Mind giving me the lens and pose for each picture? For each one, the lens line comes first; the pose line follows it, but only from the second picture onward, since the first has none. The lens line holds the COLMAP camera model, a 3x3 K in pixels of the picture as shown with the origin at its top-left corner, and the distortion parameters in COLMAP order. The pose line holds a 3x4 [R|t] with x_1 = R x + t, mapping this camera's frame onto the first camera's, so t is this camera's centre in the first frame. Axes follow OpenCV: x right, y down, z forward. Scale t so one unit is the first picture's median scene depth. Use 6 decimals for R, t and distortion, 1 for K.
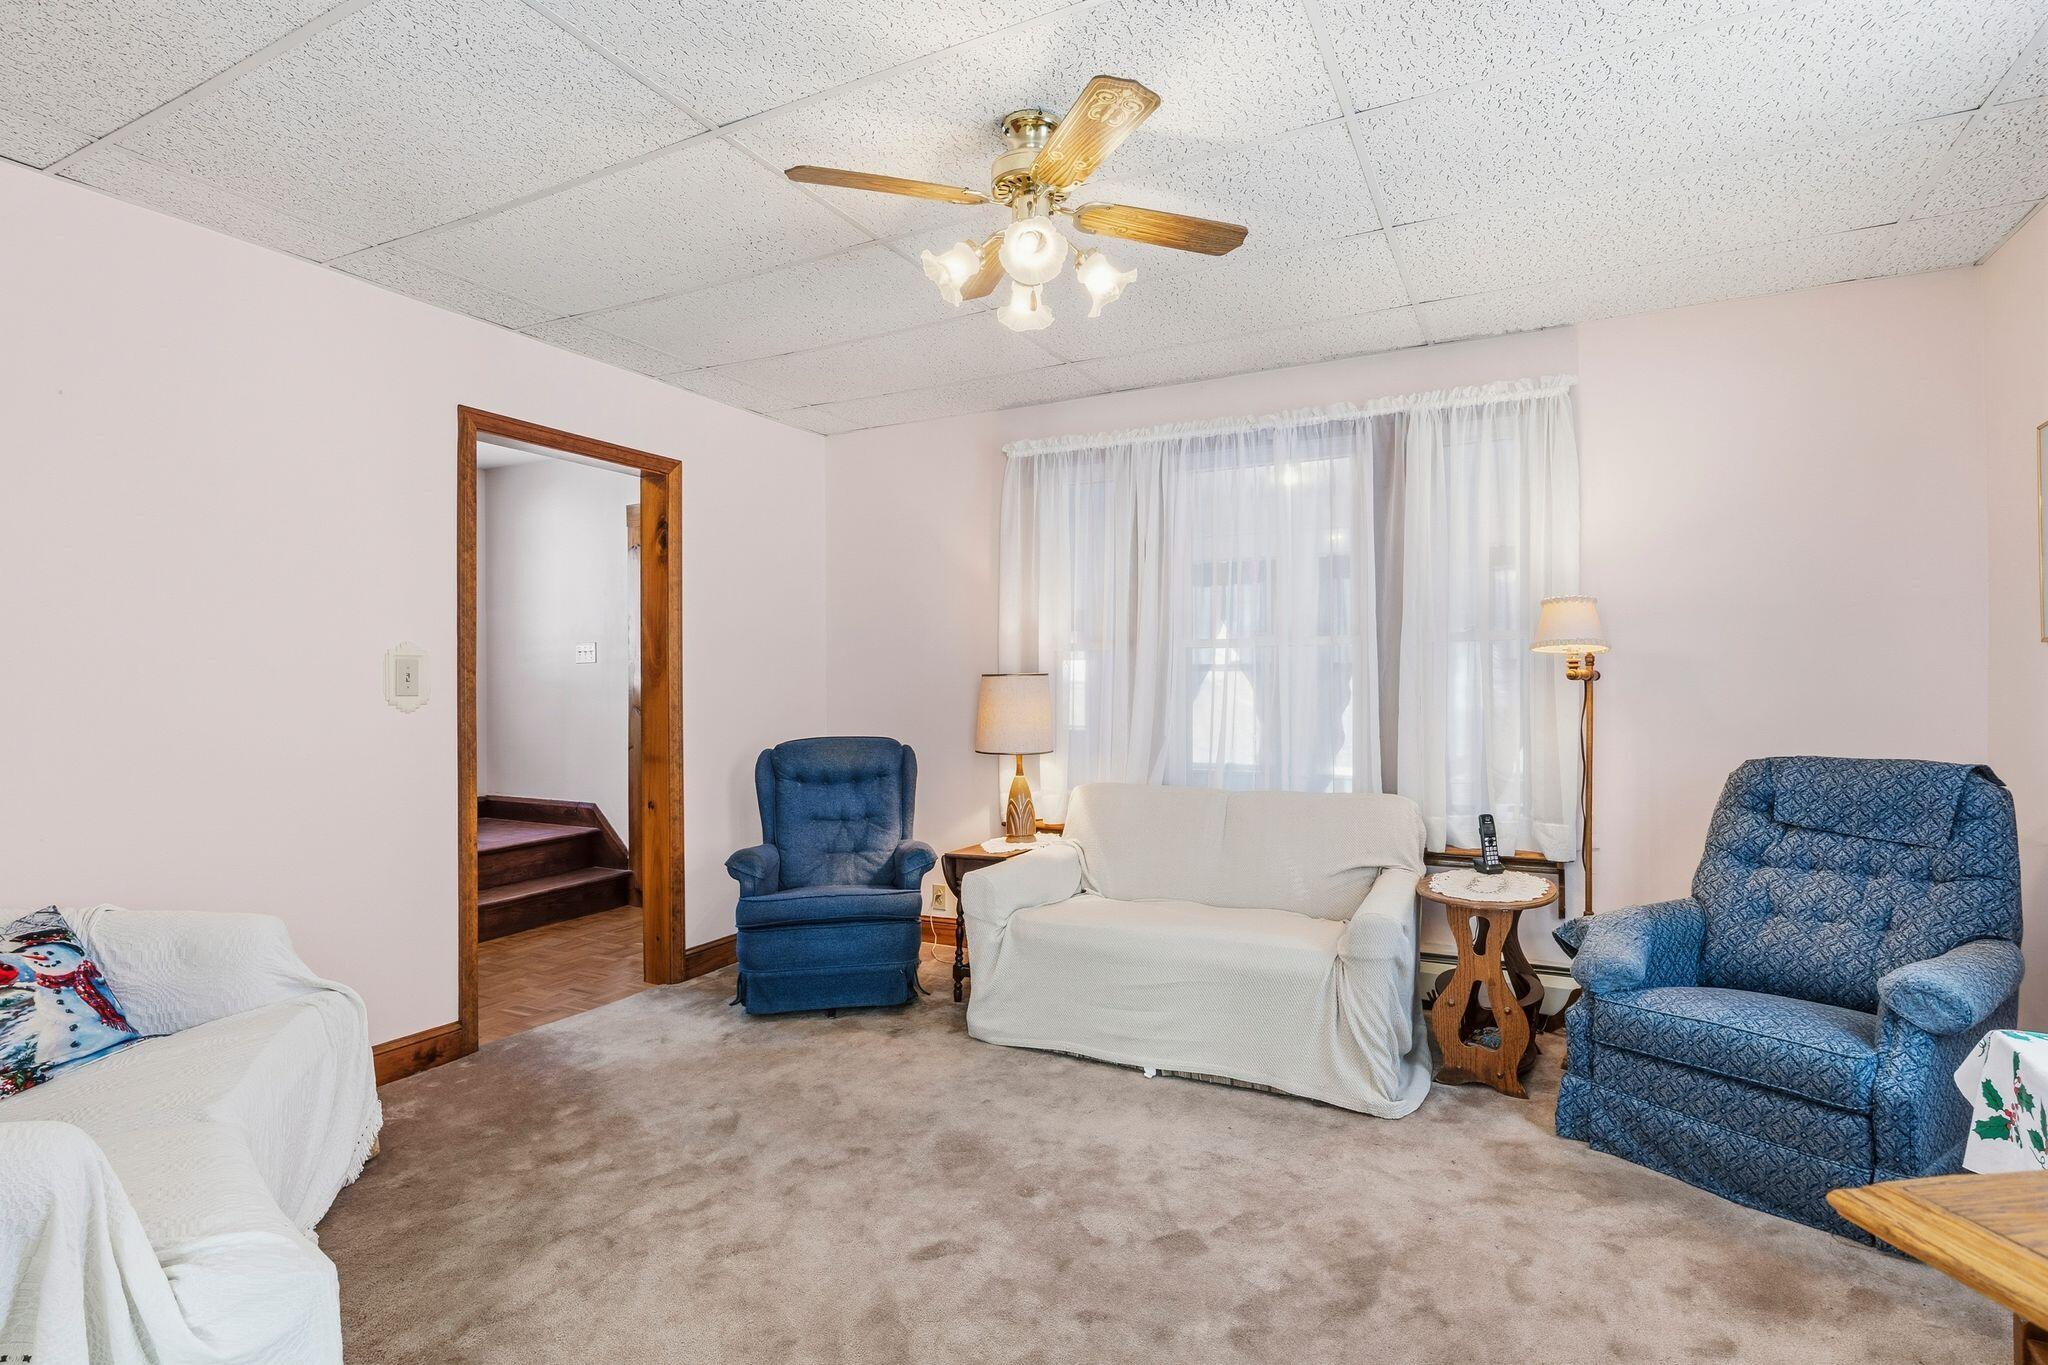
lens RADIAL K [[1002.3, 0, 1018.0], [0, 1002.3, 693.5], [0, 0, 1]] dist [0.001532, -0.000142]
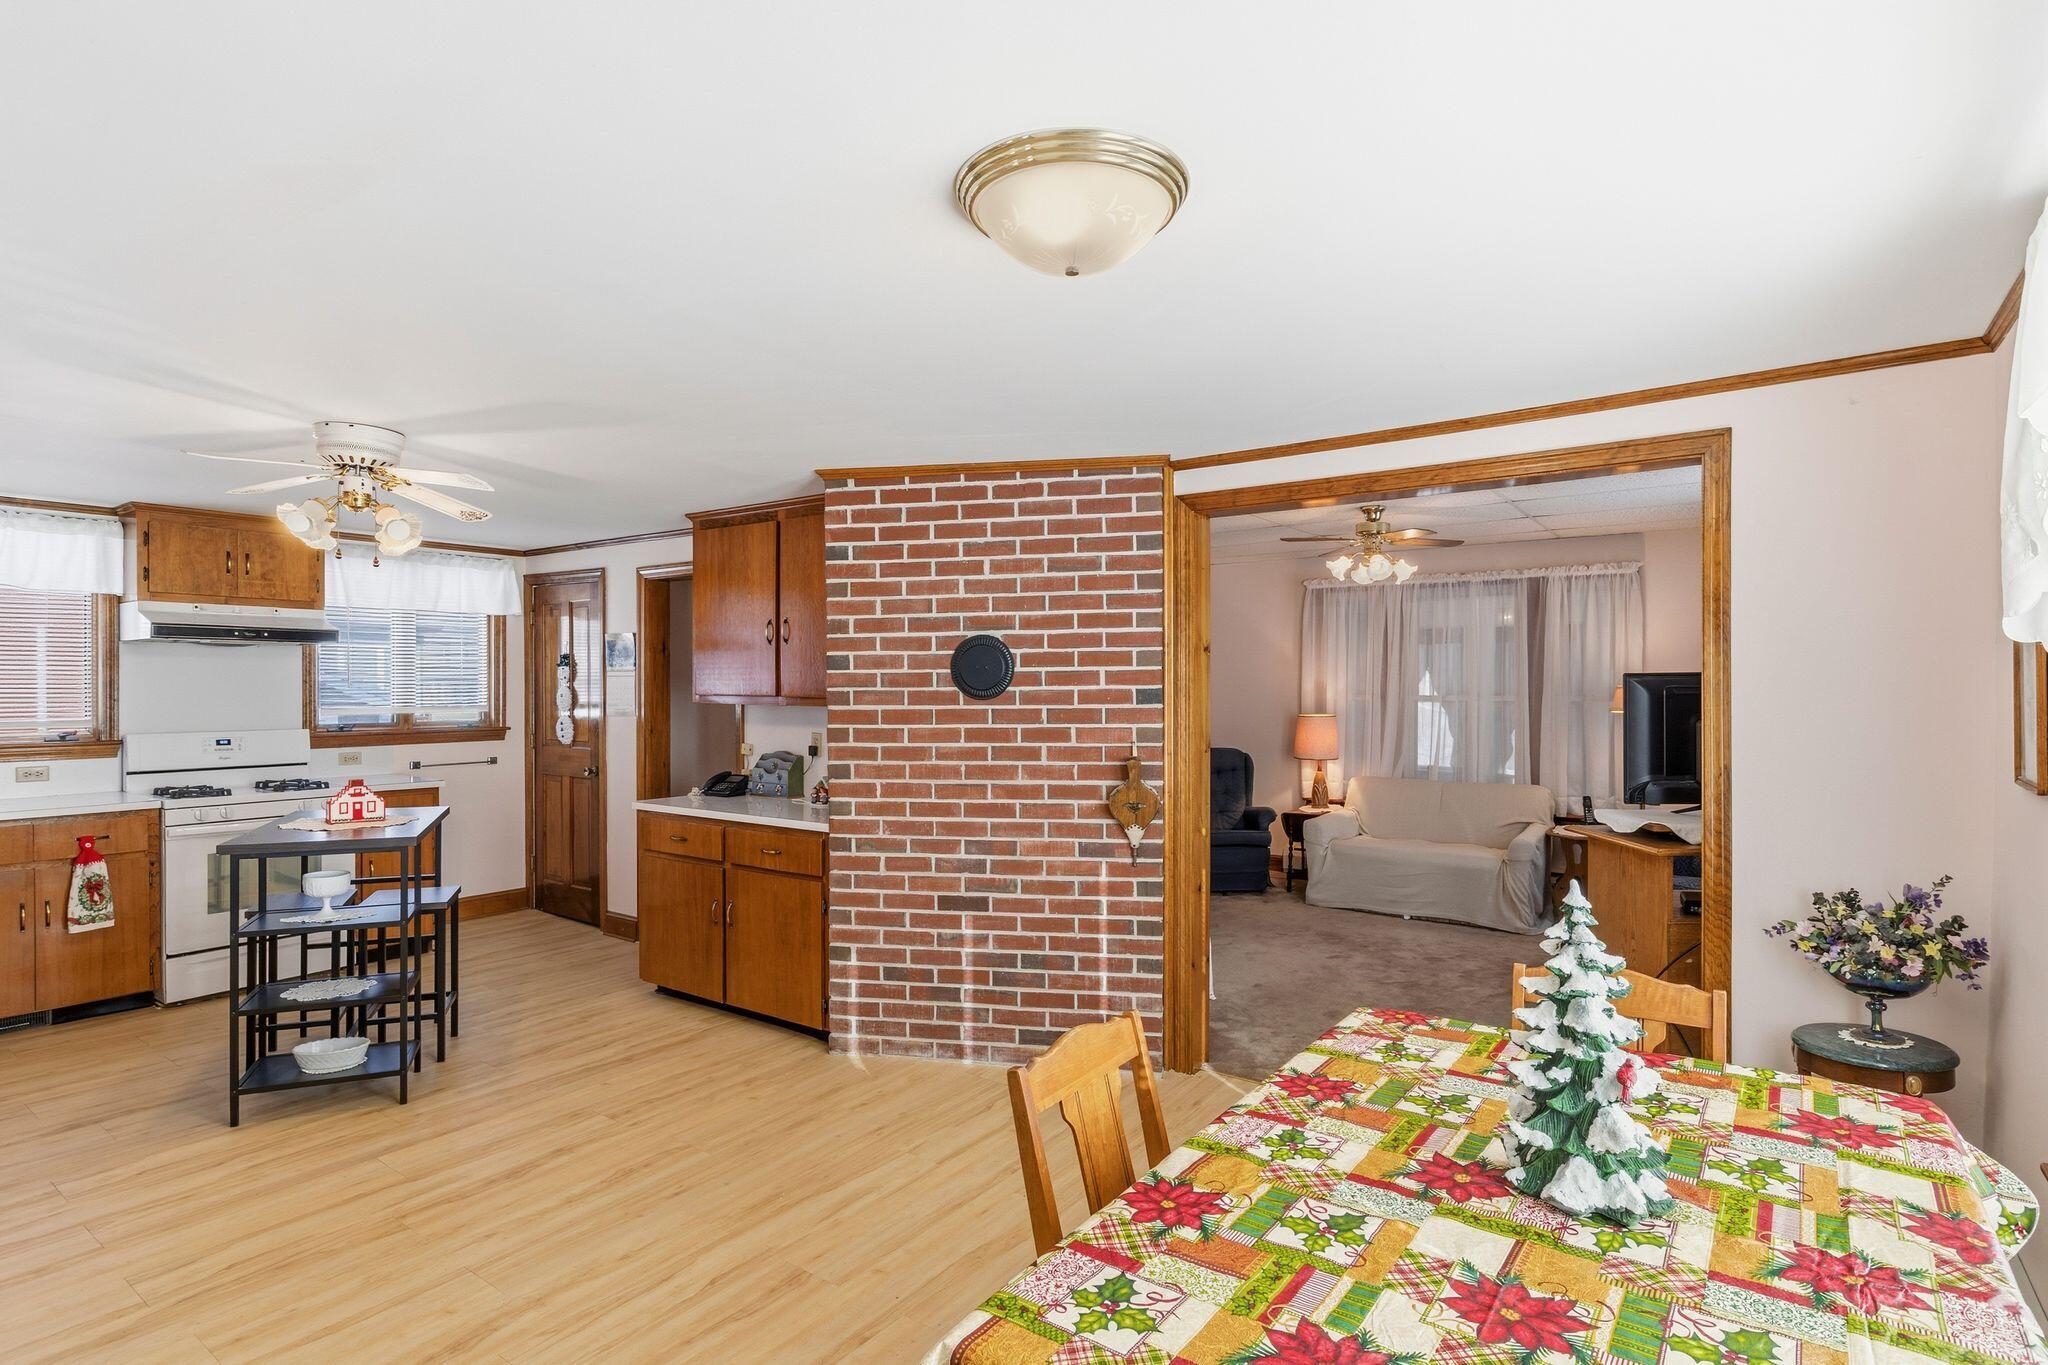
lens RADIAL K [[1002.3, 0, 1023.1], [0, 1002.3, 696.9], [0, 0, 1]] dist [0.001532, -0.000142]
pose [[0.989336, 0.003702, -0.145603, -0.285915], [-0.001919, 0.999922, 0.012379, -0.080357], [0.145637, -0.011968, 0.989266, -0.937351]]
